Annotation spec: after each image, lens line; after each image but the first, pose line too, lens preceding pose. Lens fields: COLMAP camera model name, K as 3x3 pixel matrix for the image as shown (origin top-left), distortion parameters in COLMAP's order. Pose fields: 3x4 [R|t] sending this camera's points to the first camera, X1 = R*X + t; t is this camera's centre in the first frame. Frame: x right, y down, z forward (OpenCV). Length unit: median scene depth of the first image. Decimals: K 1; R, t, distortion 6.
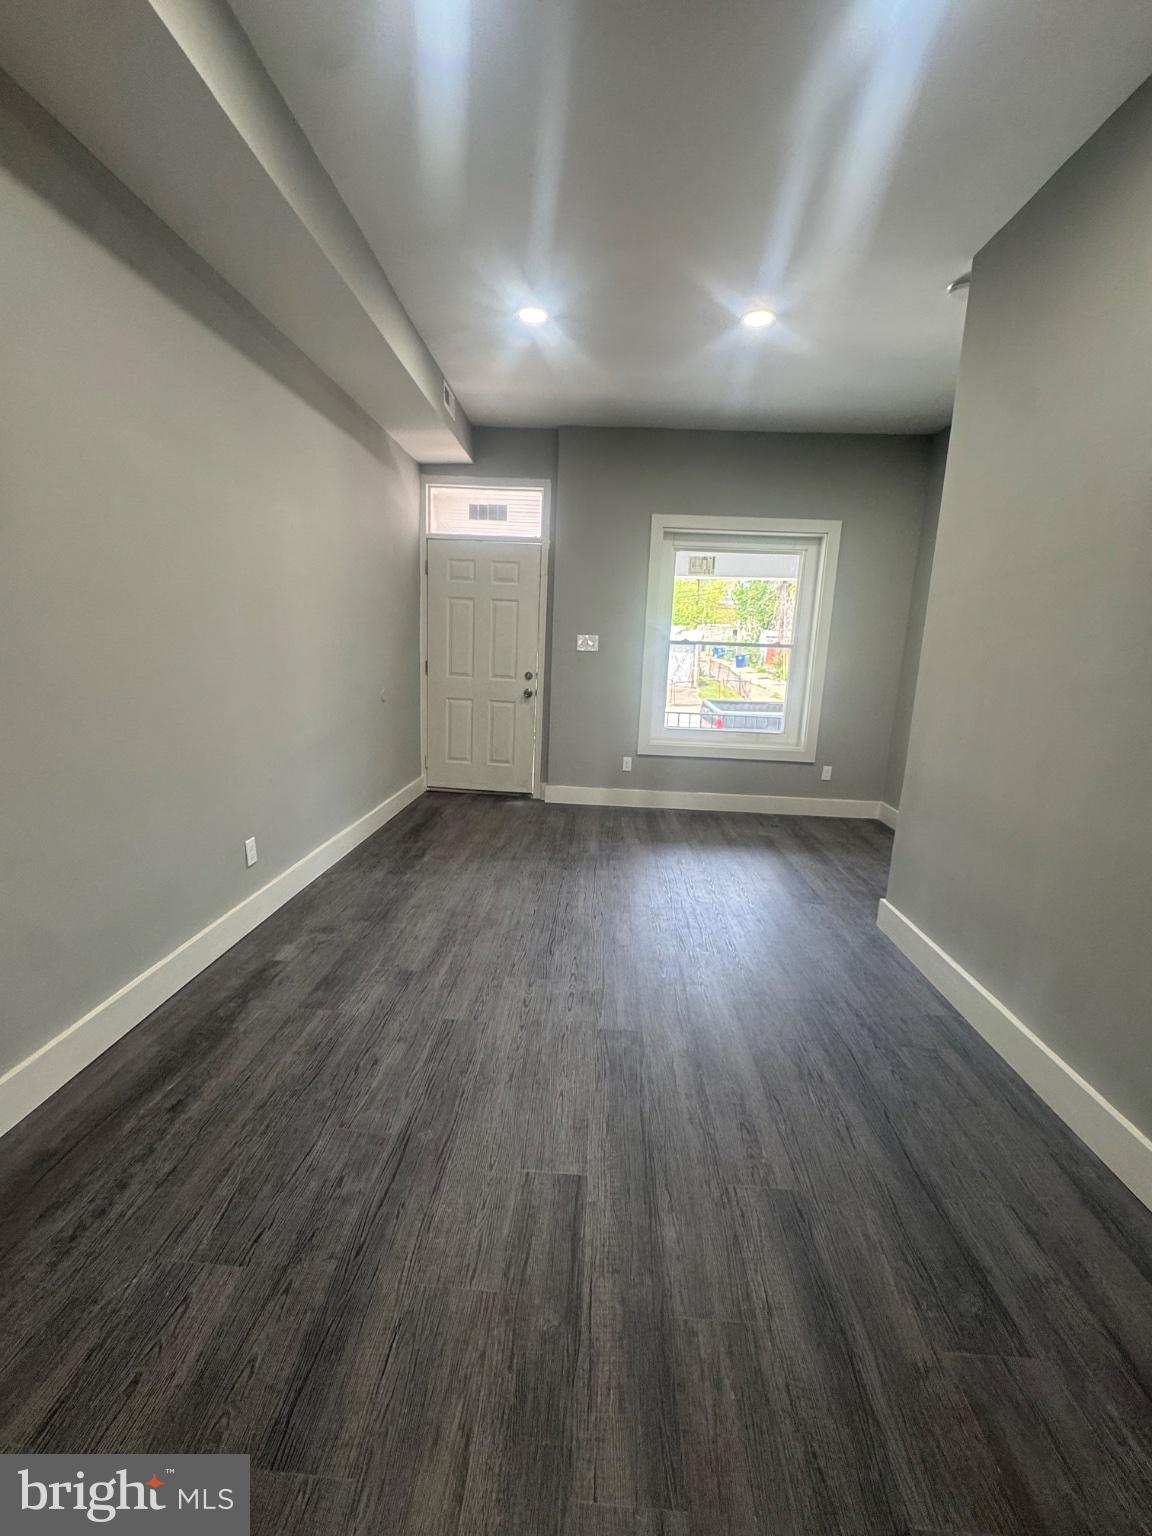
lens RADIAL K [[624.1, 0, 574.9], [0, 624.1, 765.2], [0, 0, 1]] dist [-0.001987, -0.000227]
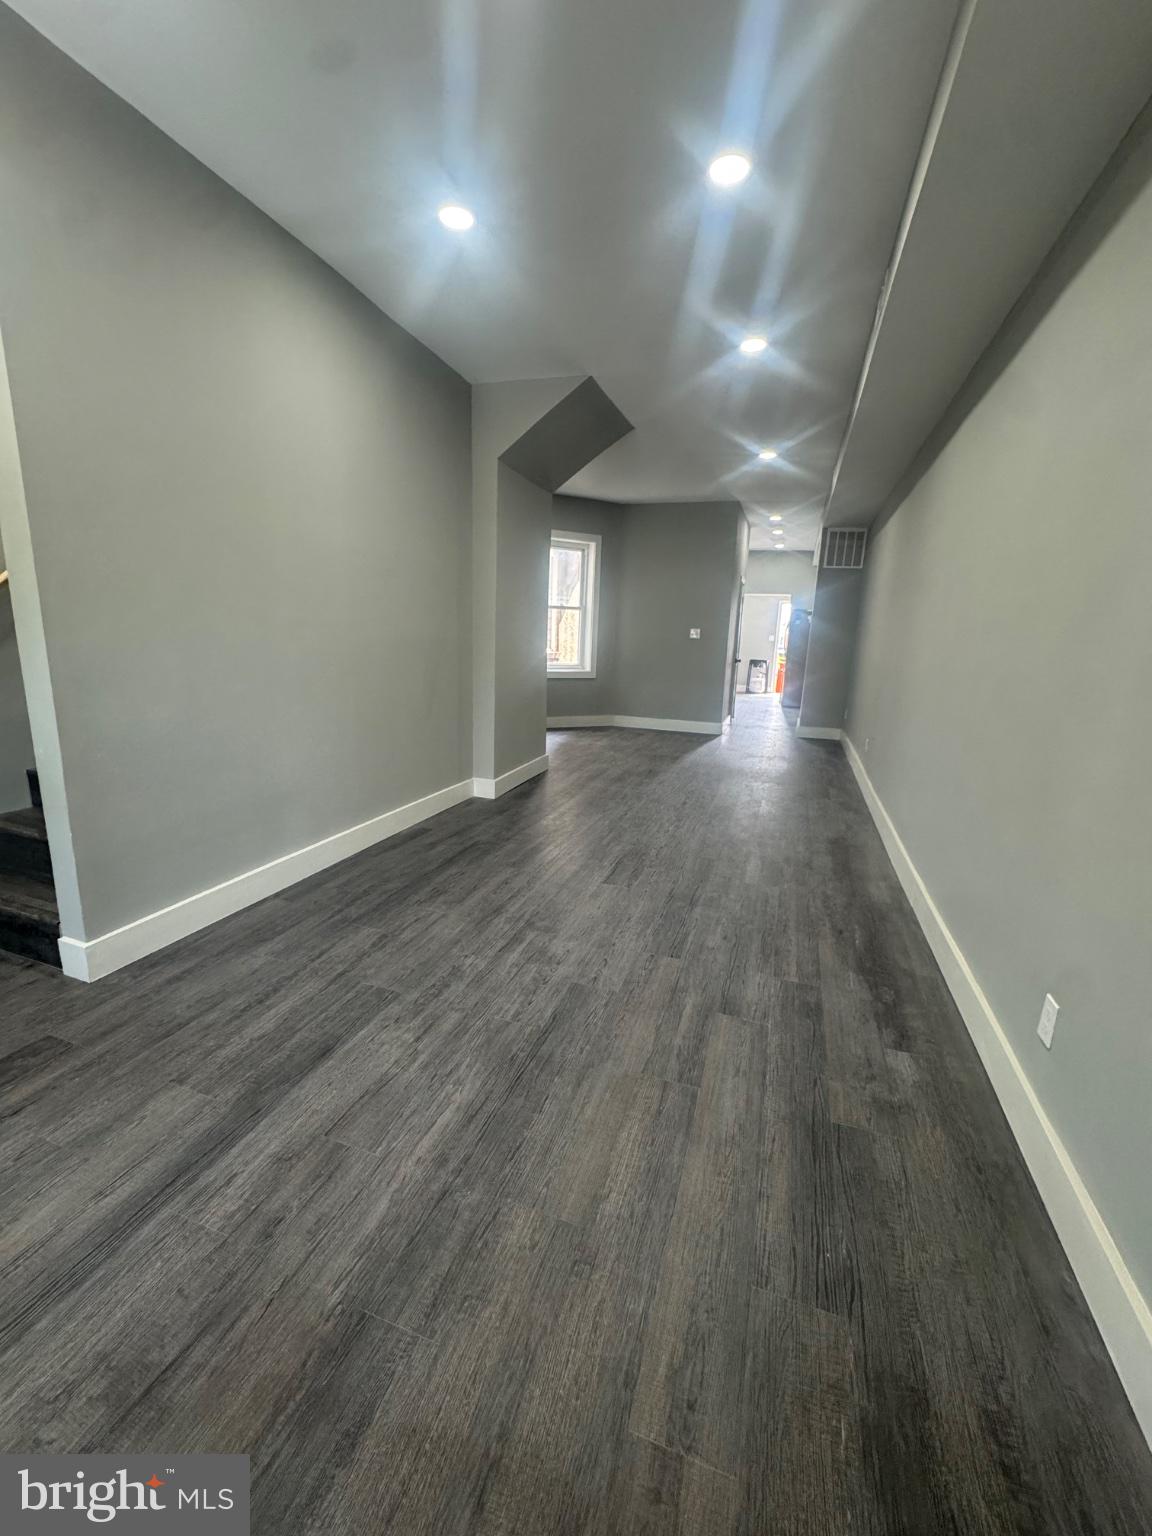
lens RADIAL K [[624.1, 0, 577.5], [0, 624.1, 765.0], [0, 0, 1]] dist [-0.001987, -0.000227]
pose [[-0.957466, -0.131033, 0.257080, -0.246890], [-0.017455, 0.915615, 0.401678, -0.331159], [-0.288019, 0.380105, -0.878957, 1.706927]]
